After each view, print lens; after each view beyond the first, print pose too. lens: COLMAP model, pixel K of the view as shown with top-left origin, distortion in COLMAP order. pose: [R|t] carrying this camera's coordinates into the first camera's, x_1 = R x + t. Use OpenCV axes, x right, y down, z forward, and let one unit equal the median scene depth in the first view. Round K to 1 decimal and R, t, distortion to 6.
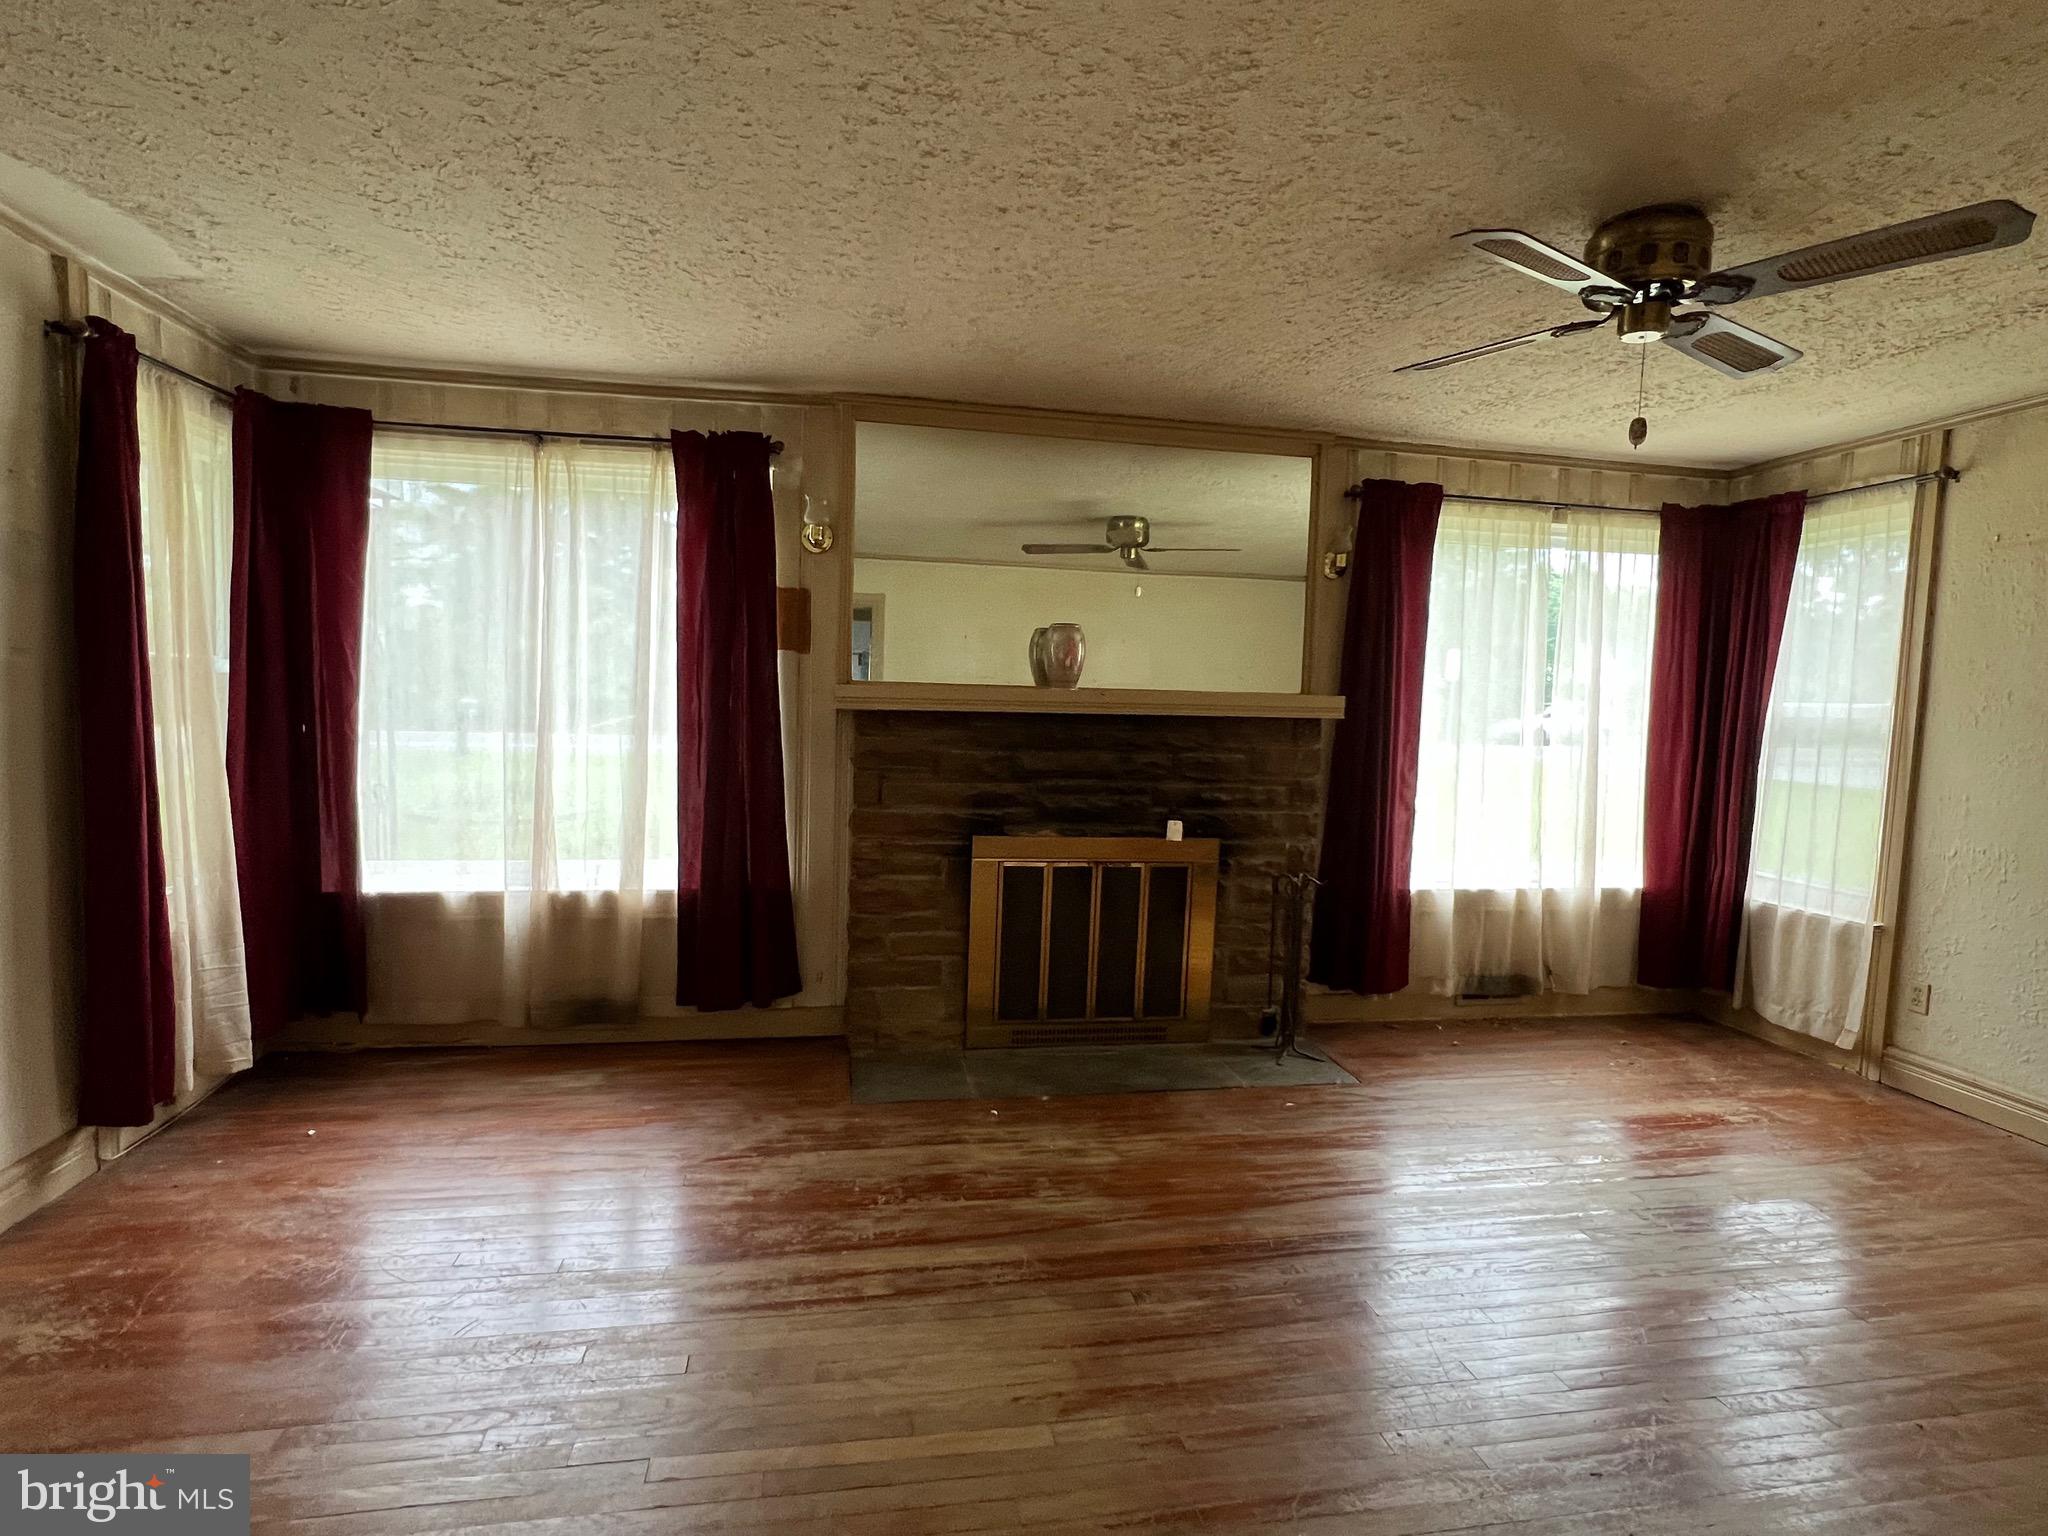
lens RADIAL K [[1038.3, 0, 1024.0], [0, 1038.3, 768.0], [0, 0, 1]] dist [-0.000352, -0.000078]
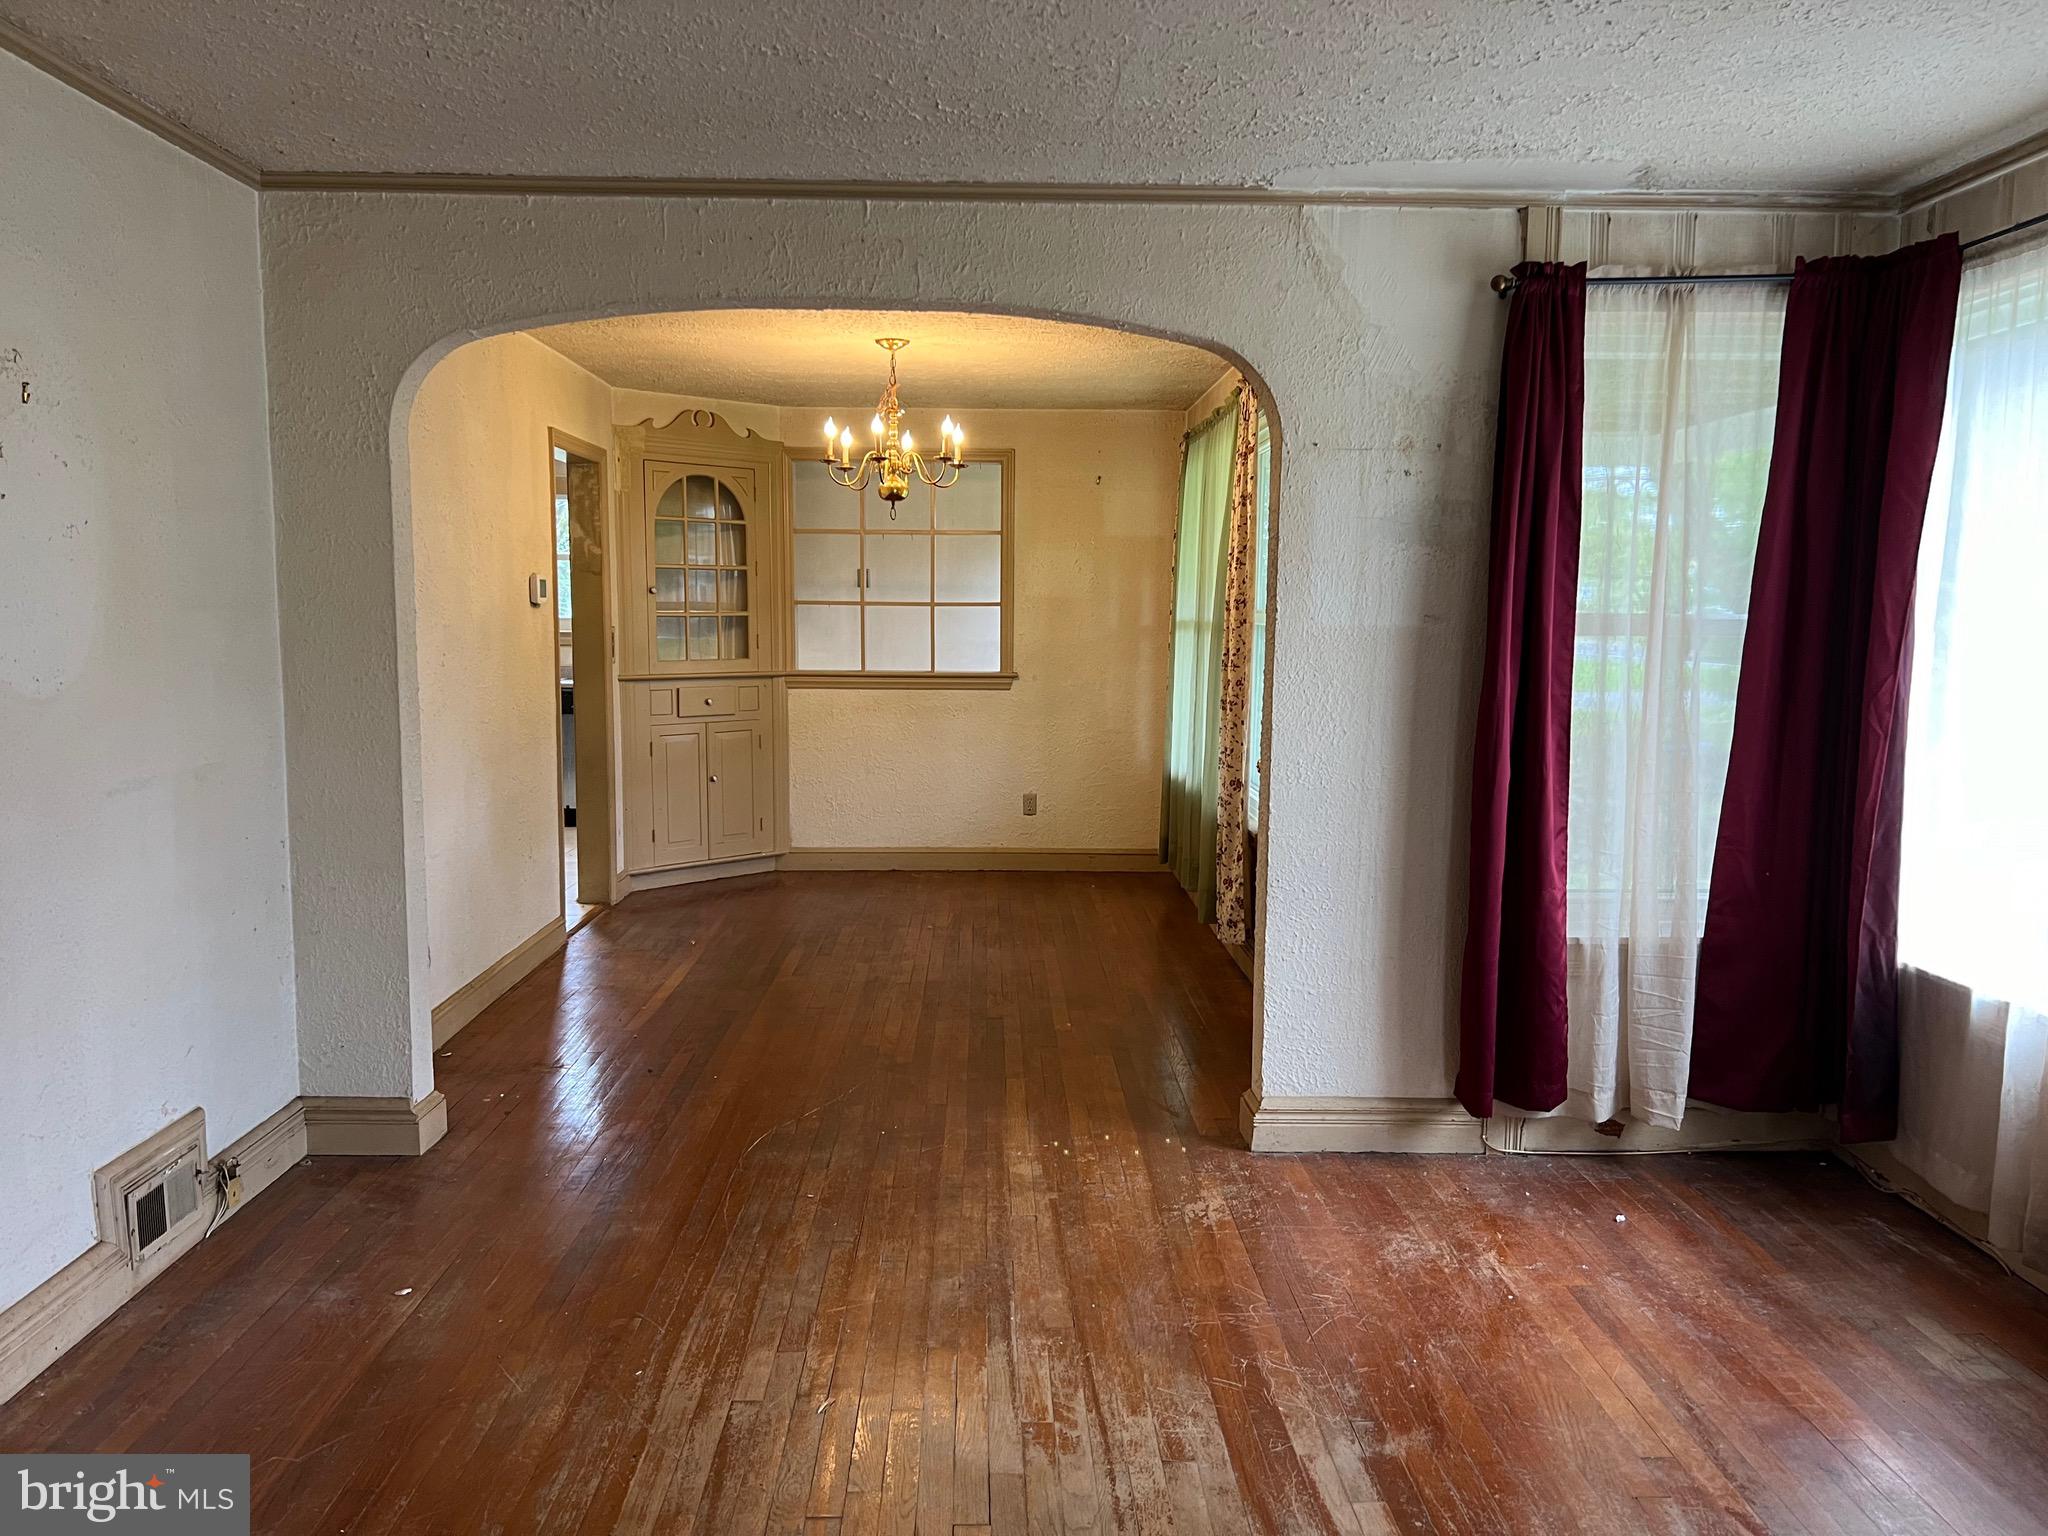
lens RADIAL K [[1582.0, 0, 1024.0], [0, 1582.0, 768.0], [0, 0, 1]] dist [0.039398, -0.000520]
pose [[-0.144264, 0.073857, -0.986779, 0.443826], [-0.084498, 0.992649, 0.086650, -0.044892], [0.985925, 0.095882, -0.136962, 0.550752]]
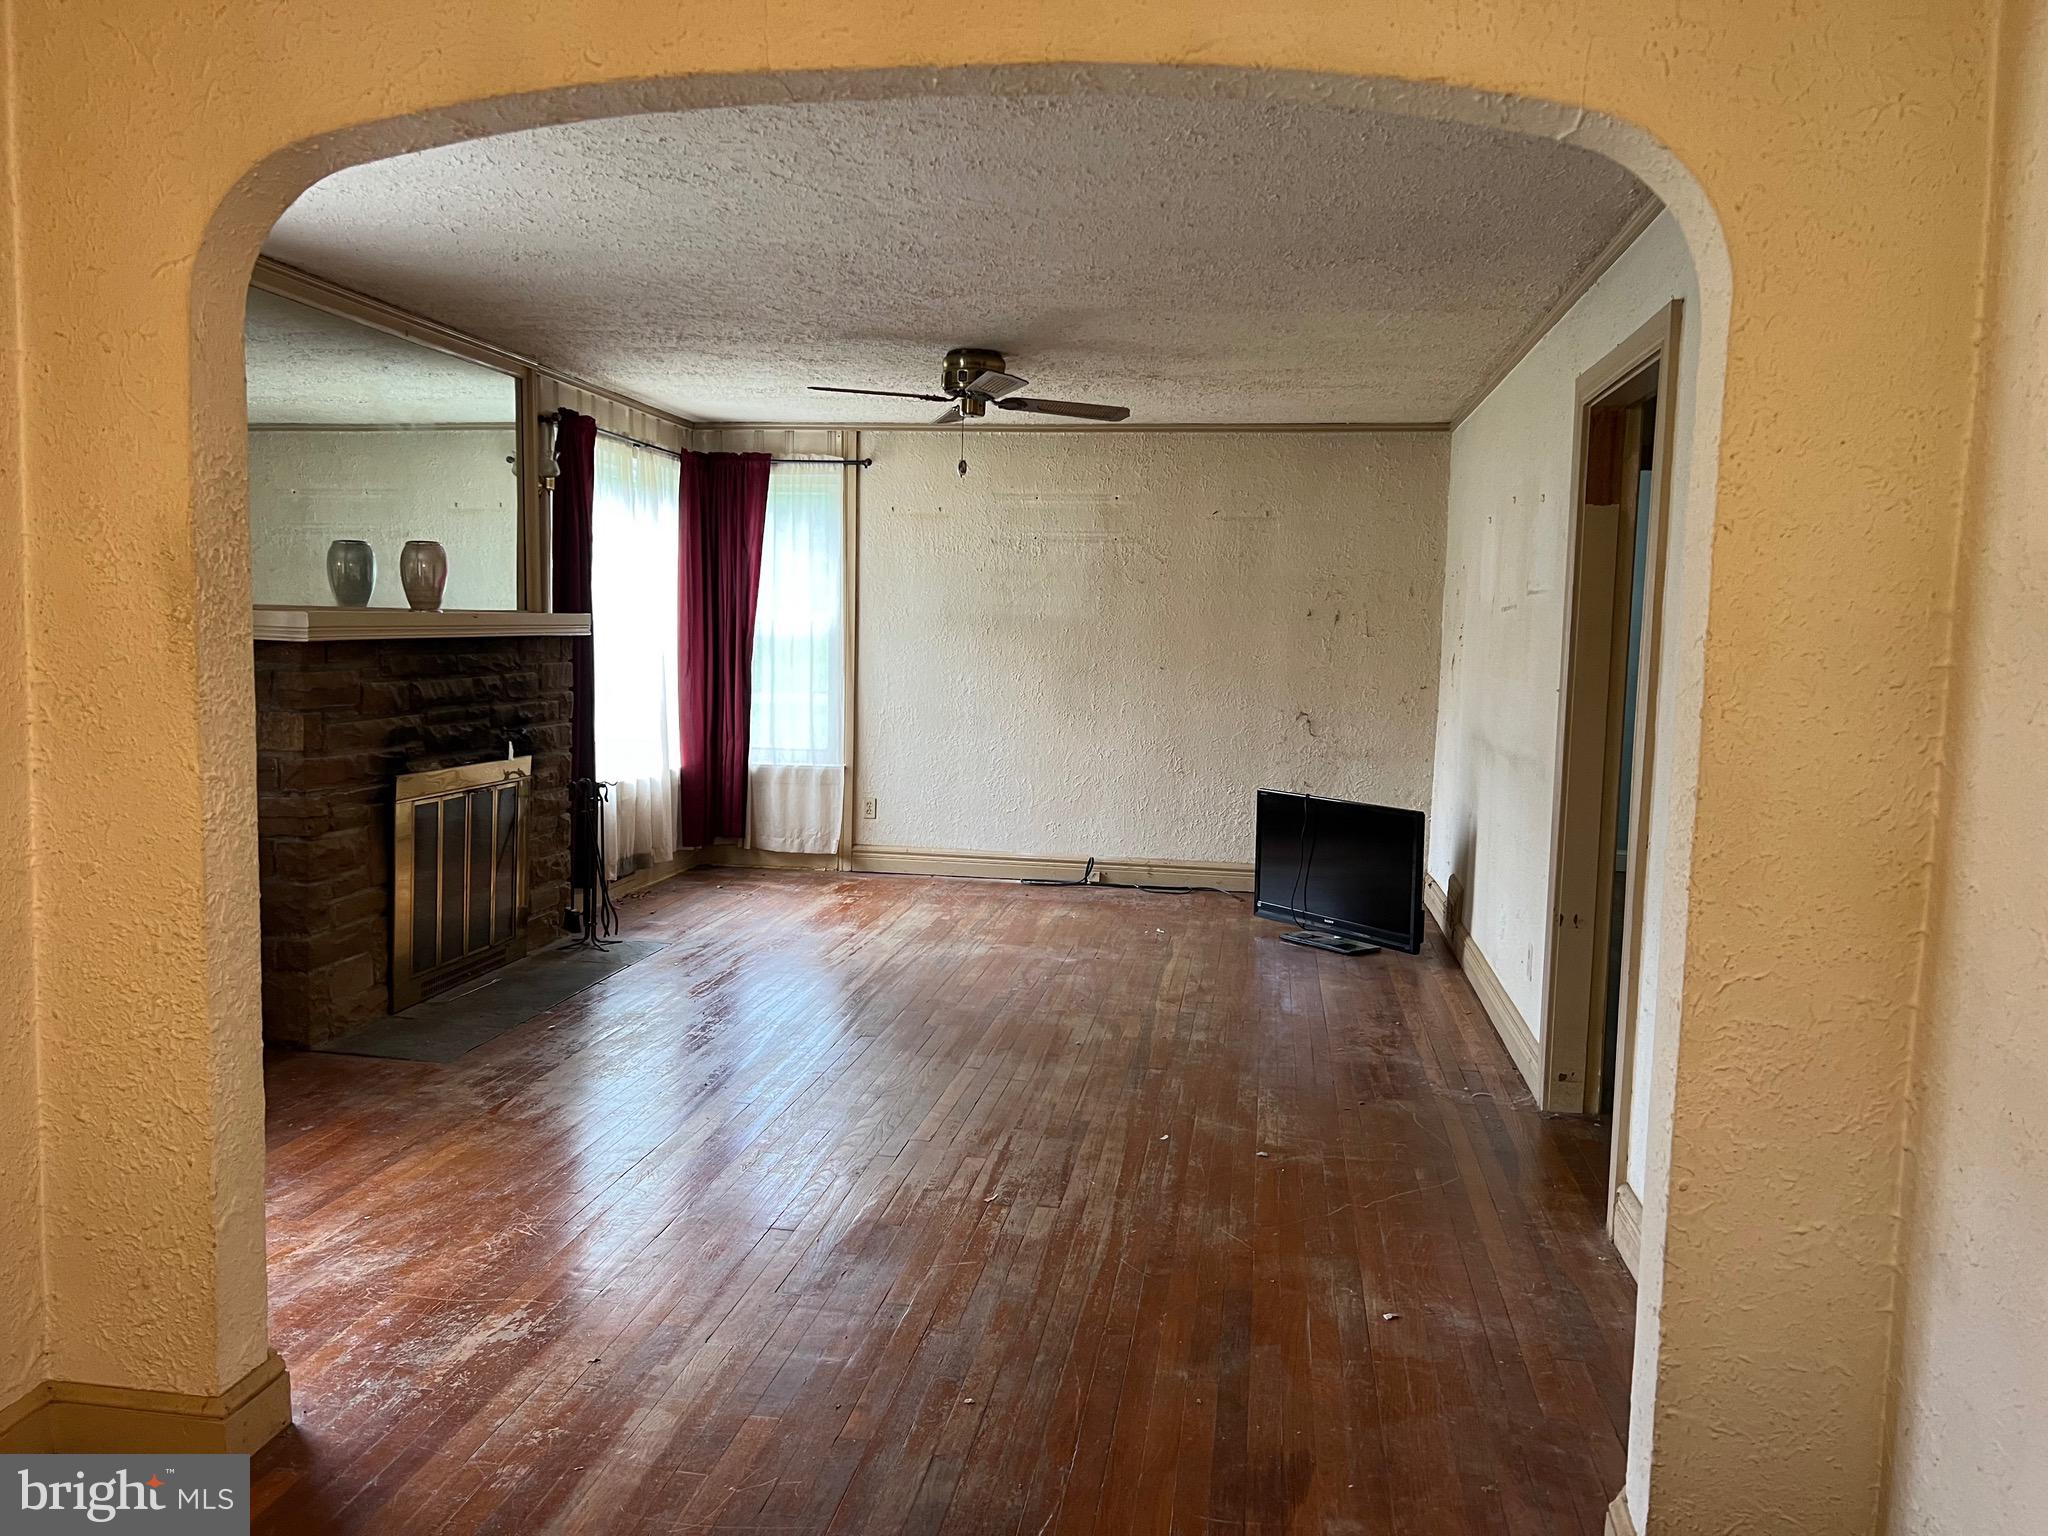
lens RADIAL K [[1582.0, 0, 1024.0], [0, 1582.0, 768.0], [0, 0, 1]] dist [0.039398, -0.000520]
pose [[0.321488, -0.108423, 0.940686, -1.173012], [0.054599, 0.993893, 0.095896, -0.044917], [-0.945338, 0.020531, 0.325444, 0.030658]]
